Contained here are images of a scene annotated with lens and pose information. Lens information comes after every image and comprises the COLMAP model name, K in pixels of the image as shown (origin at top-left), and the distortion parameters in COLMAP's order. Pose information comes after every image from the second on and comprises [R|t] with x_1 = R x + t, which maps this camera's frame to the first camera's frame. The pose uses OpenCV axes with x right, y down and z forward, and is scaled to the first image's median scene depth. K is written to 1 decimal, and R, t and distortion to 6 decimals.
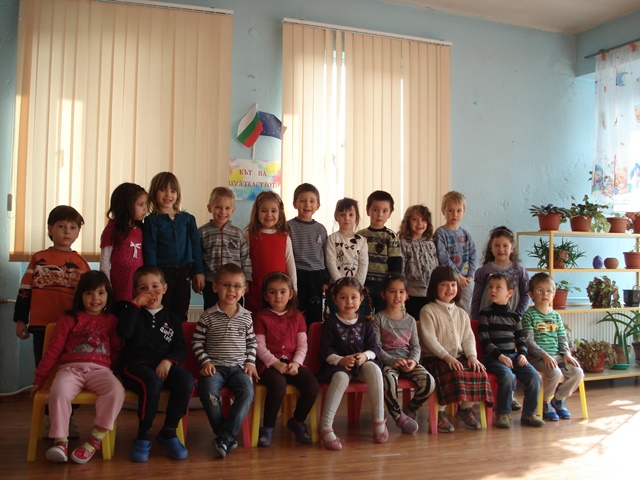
lens RADIAL K [[707.8, 0, 320.0], [0, 707.8, 240.0], [0, 0, 1]] dist [-0.105251, -0.028150]
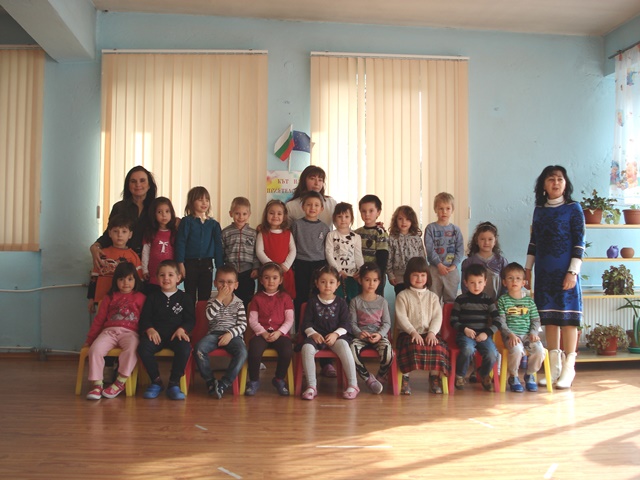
lens RADIAL K [[707.8, 0, 320.0], [0, 707.8, 240.0], [0, 0, 1]] dist [-0.105251, -0.028150]
pose [[0.961134, -0.012924, -0.275778, 0.324867], [0.017400, 0.999754, 0.013790, -0.011008], [0.275532, -0.018052, 0.961122, -0.181699]]
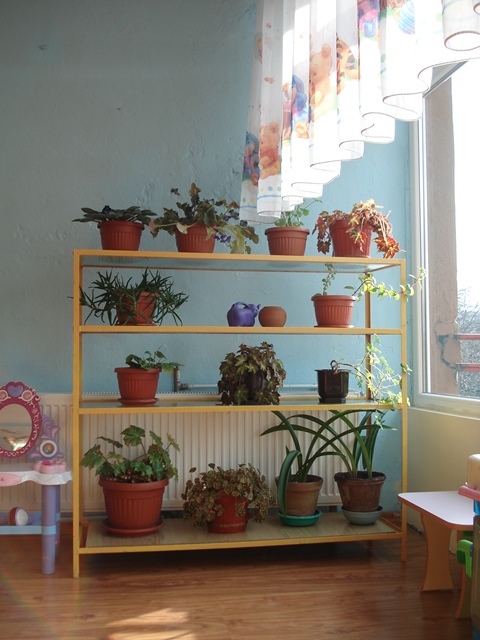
lens RADIAL K [[707.8, 0, 240.0], [0, 707.8, 320.0], [0, 0, 1]] dist [-0.105251, -0.028150]
pose [[0.981741, -0.017676, -0.189399, 0.617746], [0.014616, 0.999739, -0.017541, 0.055218], [0.189659, 0.014452, 0.981744, 0.599762]]
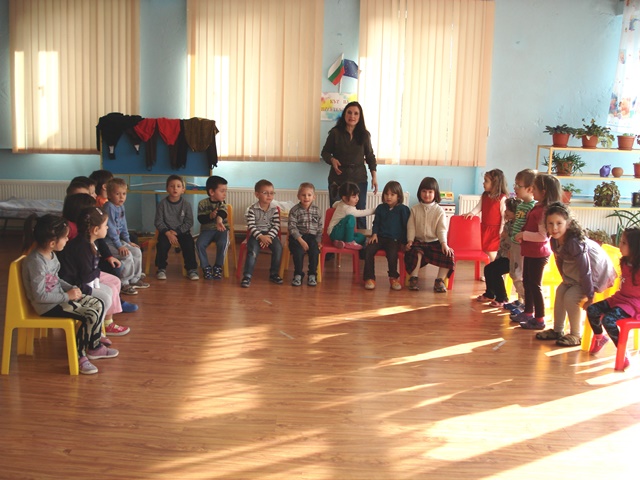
lens RADIAL K [[707.8, 0, 320.0], [0, 707.8, 240.0], [0, 0, 1]] dist [-0.105251, -0.028150]
pose [[0.933093, 0.080776, -0.350446, 0.456344], [-0.004755, 0.977135, 0.212564, -0.139668], [0.359603, -0.196676, 0.912143, -0.475341]]
